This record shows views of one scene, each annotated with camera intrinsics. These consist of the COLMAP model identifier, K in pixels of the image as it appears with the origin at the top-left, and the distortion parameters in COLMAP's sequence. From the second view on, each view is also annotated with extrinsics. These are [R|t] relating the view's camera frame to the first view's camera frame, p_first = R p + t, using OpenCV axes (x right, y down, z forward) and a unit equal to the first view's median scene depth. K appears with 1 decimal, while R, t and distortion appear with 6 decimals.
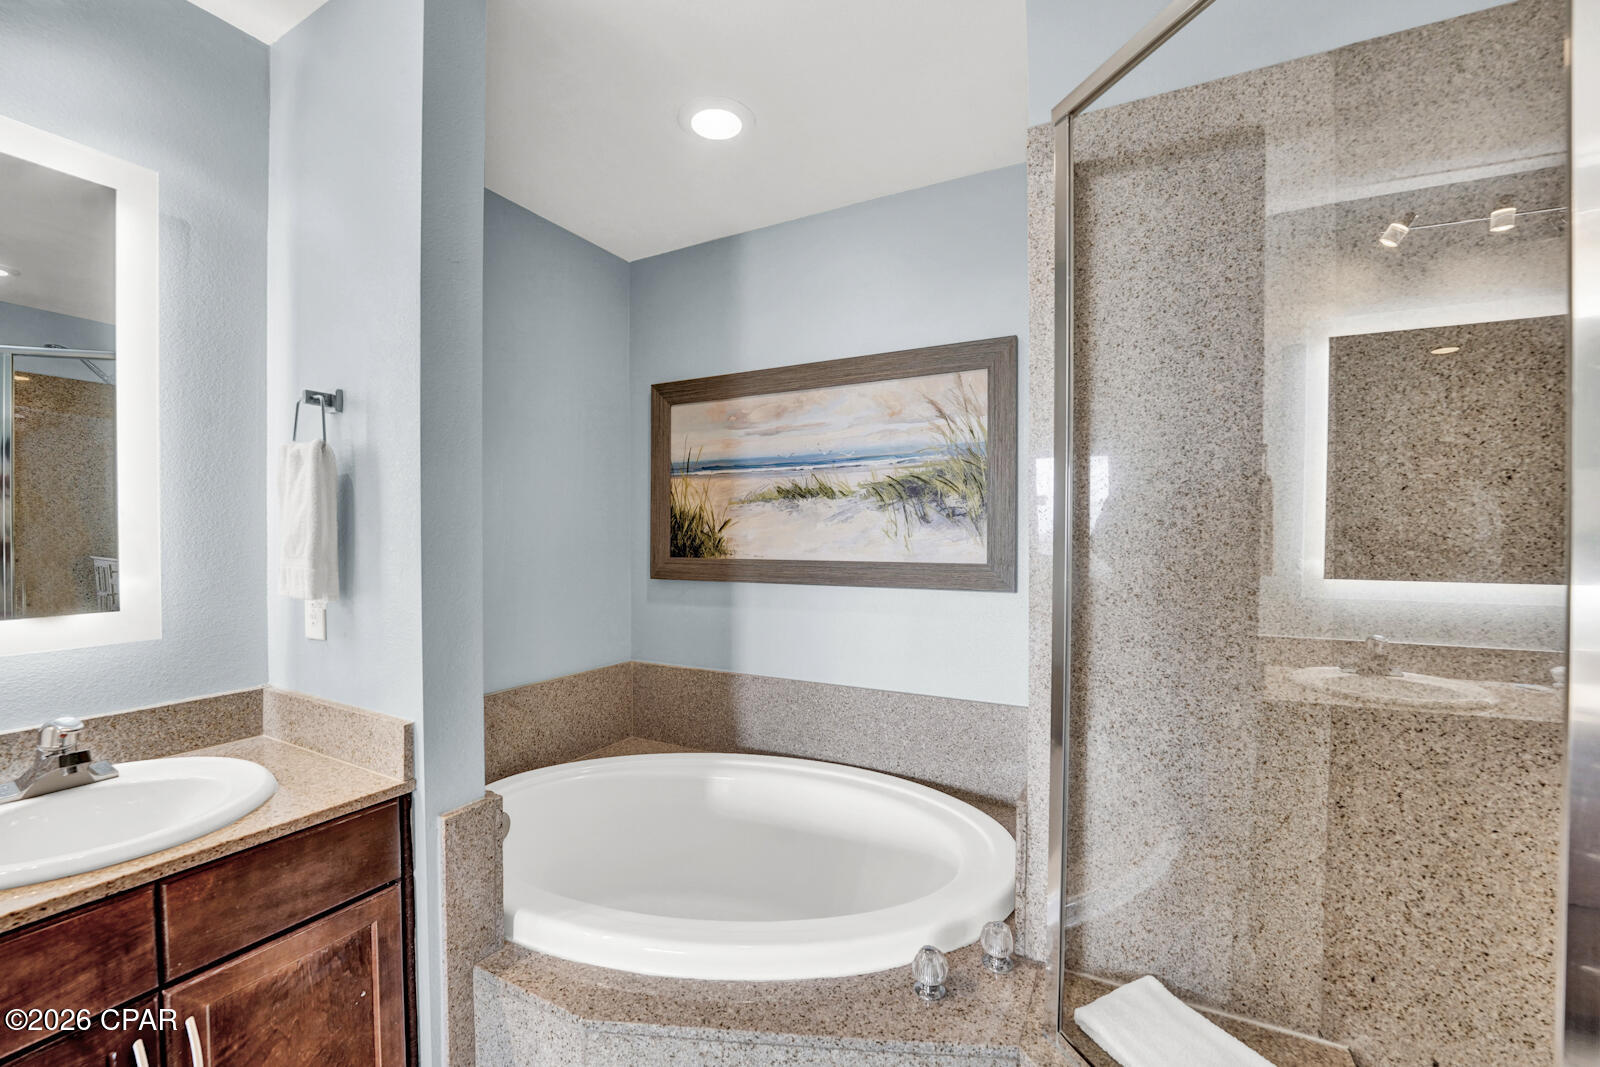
lens RADIAL K [[660.6, 0, 785.0], [0, 660.6, 541.1], [0, 0, 1]] dist [-0.031085, 0.003284]
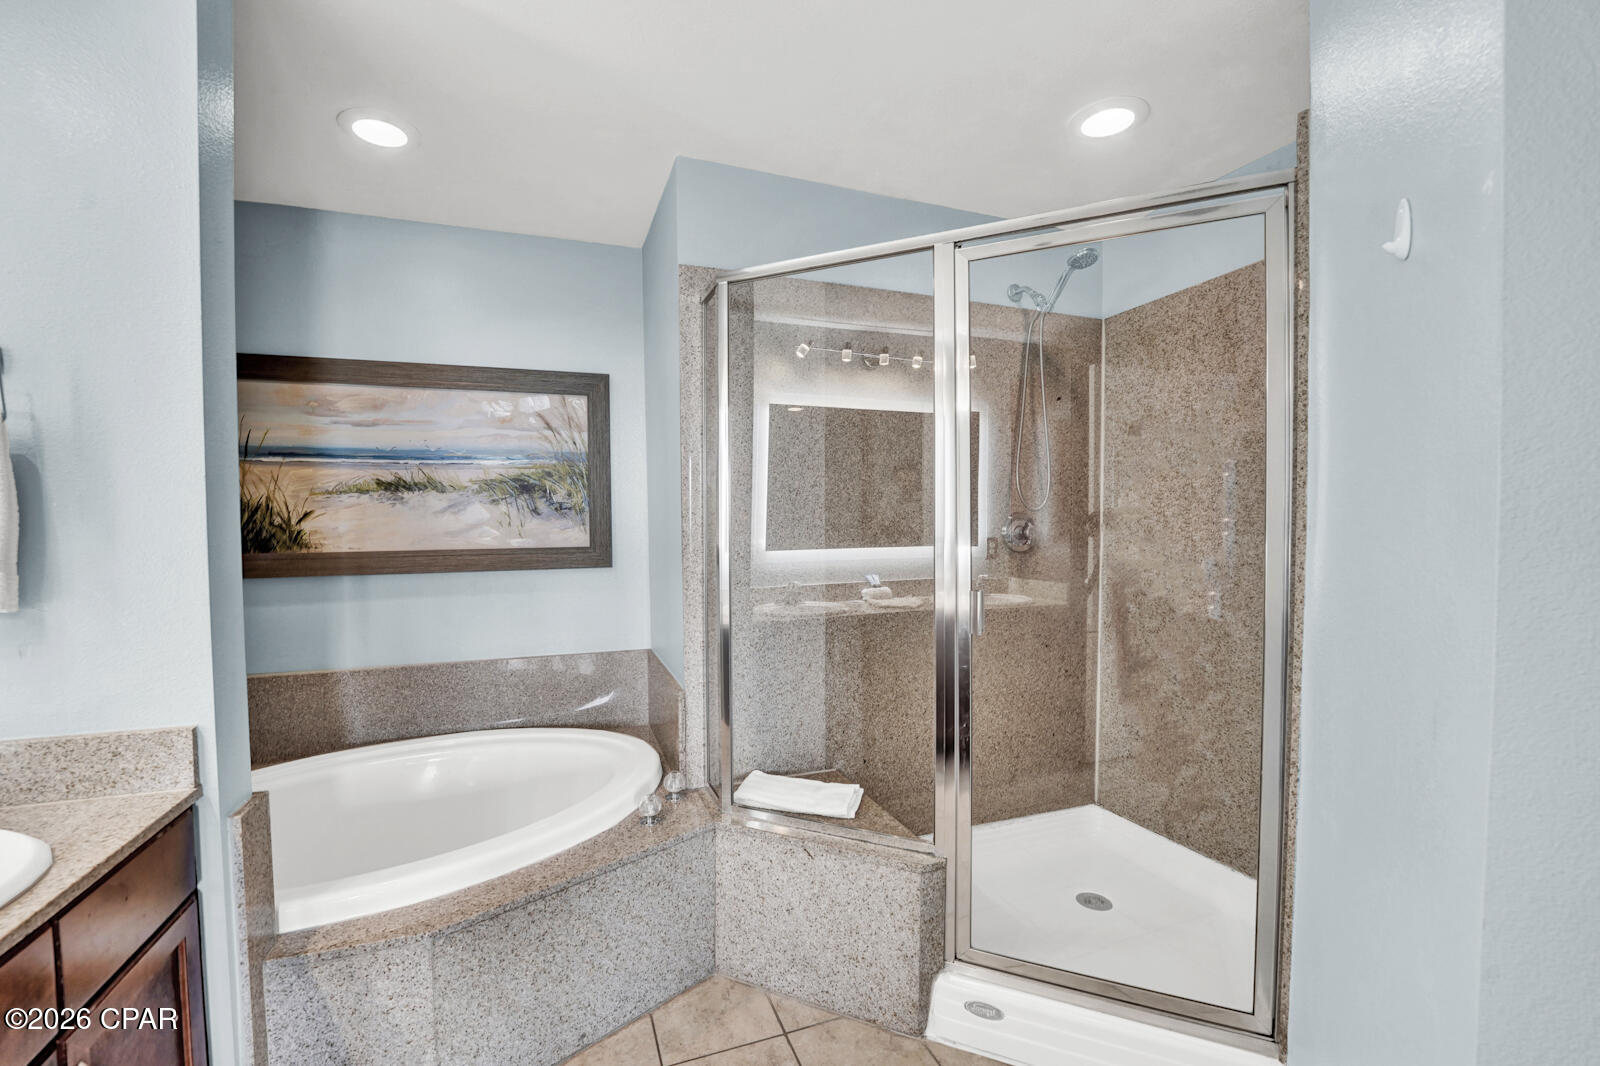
lens RADIAL K [[660.6, 0, 778.1], [0, 660.6, 544.7], [0, 0, 1]] dist [-0.031085, 0.003284]
pose [[0.670486, -0.030997, 0.741275, -0.407780], [0.016847, 0.999505, 0.026557, 0.002651], [-0.741731, -0.005318, 0.670676, -0.148301]]
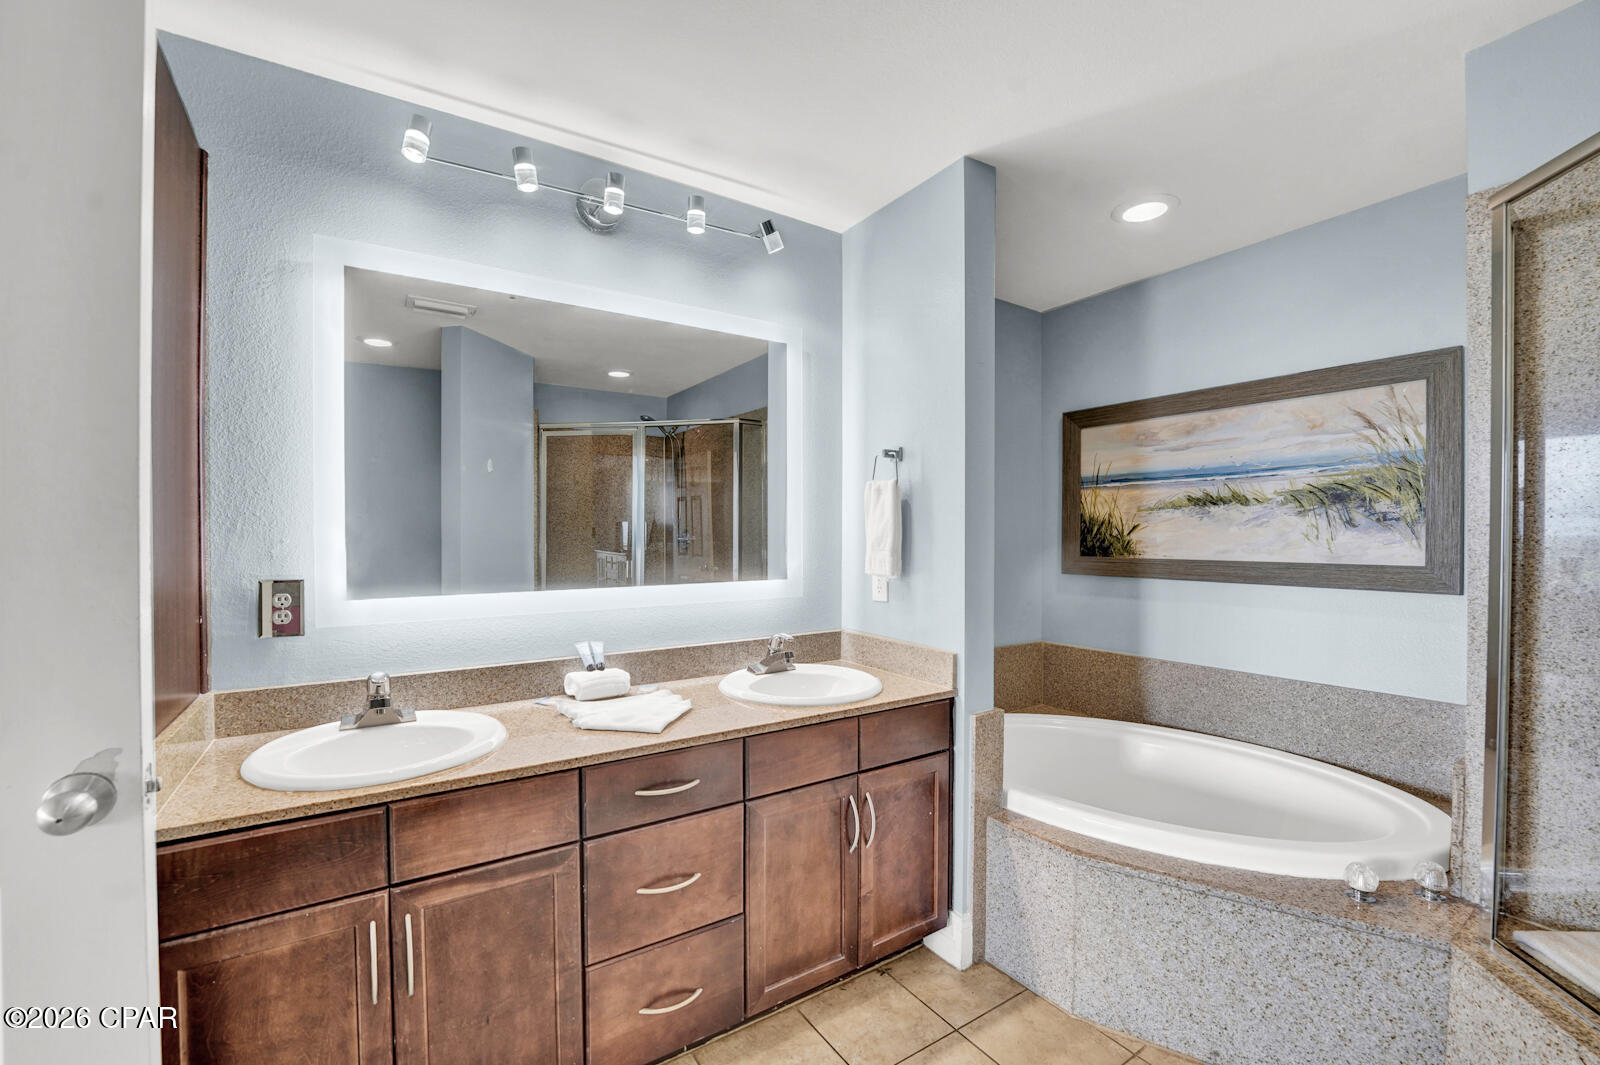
lens RADIAL K [[651.6, 0, 794.3], [0, 651.6, 539.7], [0, 0, 1]] dist [-0.030099, 0.004107]
pose [[0.881299, 0.004873, -0.472534, -0.099506], [-0.007588, 0.999964, -0.003839, 0.003789], [0.472498, 0.006969, 0.881304, -0.358675]]
